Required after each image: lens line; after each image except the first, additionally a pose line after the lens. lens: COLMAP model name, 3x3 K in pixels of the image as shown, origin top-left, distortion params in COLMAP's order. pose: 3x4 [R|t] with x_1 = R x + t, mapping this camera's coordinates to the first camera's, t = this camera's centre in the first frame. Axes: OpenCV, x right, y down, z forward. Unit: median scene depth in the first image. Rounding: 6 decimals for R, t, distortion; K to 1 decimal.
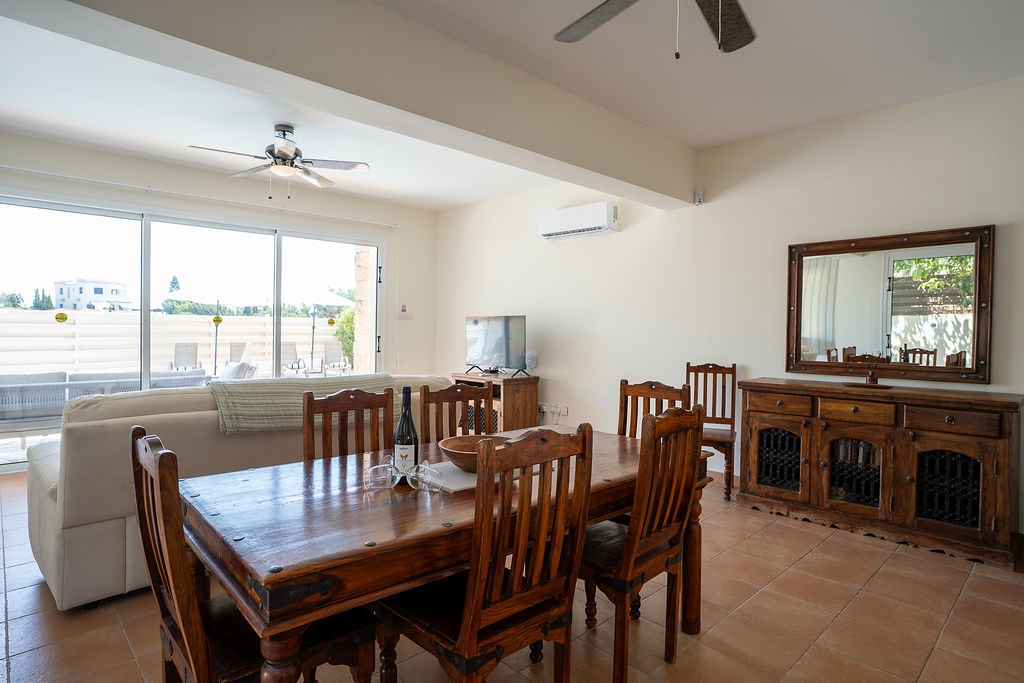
lens RADIAL K [[553.4, 0, 512.0], [0, 553.4, 341.5], [0, 0, 1]] dist [-0.044274, 0.029921]
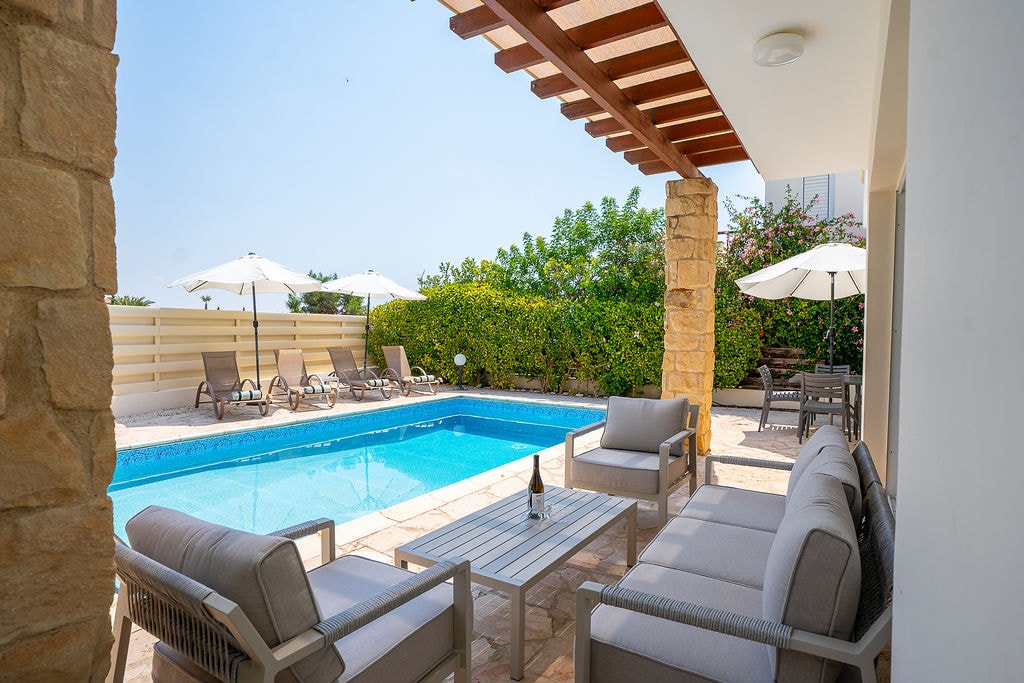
lens RADIAL K [[553.4, 0, 512.0], [0, 553.4, 341.5], [0, 0, 1]] dist [-0.044274, 0.029921]
pose [[0.971298, -0.006839, 0.237769, -0.883016], [0.005697, 0.999969, 0.005489, -0.023927], [-0.237799, -0.003977, 0.971306, 0.580188]]
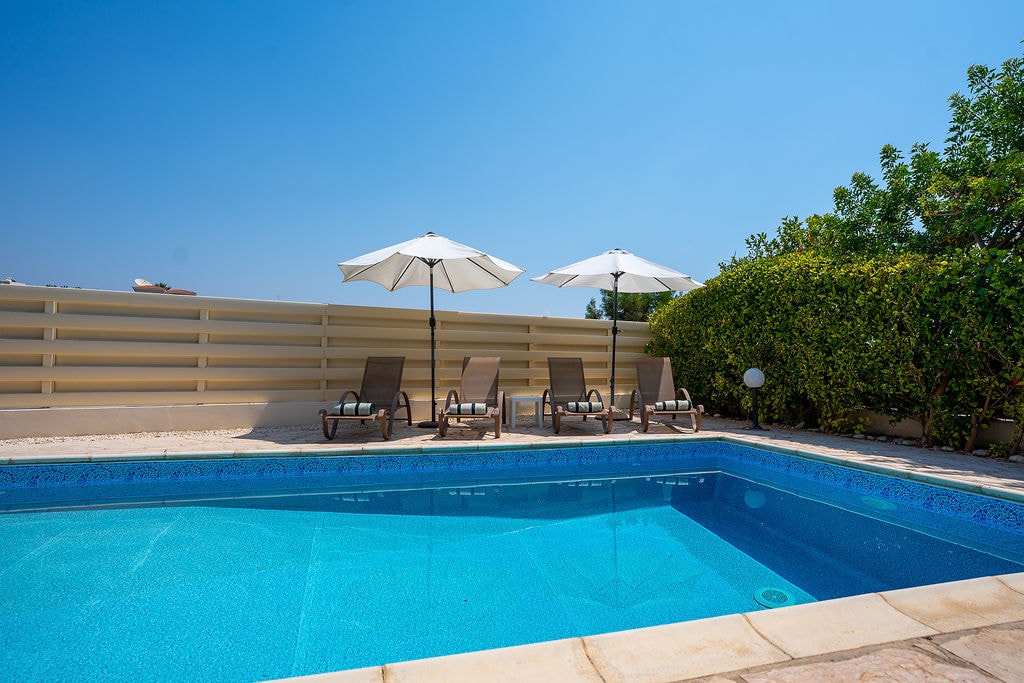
lens RADIAL K [[553.4, 0, 512.0], [0, 553.4, 341.5], [0, 0, 1]] dist [-0.044274, 0.029921]
pose [[0.881696, -0.028995, -0.470926, -0.509697], [-0.001750, 0.997902, -0.064717, 0.047186], [0.471814, 0.057885, 0.879796, 1.246318]]
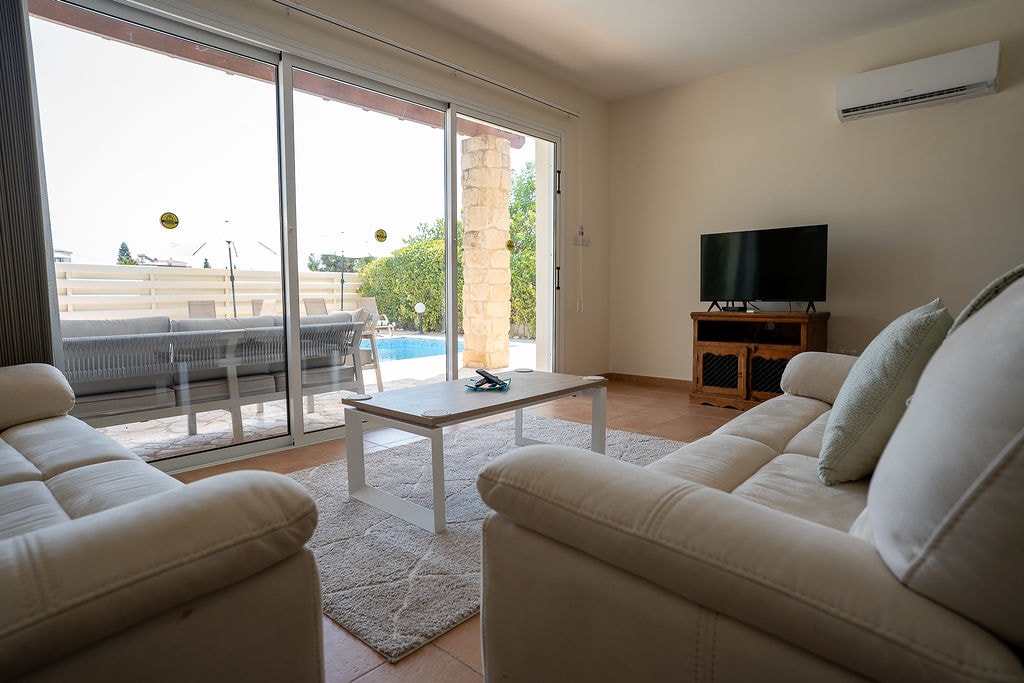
lens RADIAL K [[553.4, 0, 512.0], [0, 553.4, 341.5], [0, 0, 1]] dist [-0.044274, 0.029921]
pose [[0.997772, -0.026475, 0.061237, -0.382184], [0.022336, 0.997482, 0.067306, 0.041647], [-0.062864, -0.065788, 0.995851, 0.292860]]
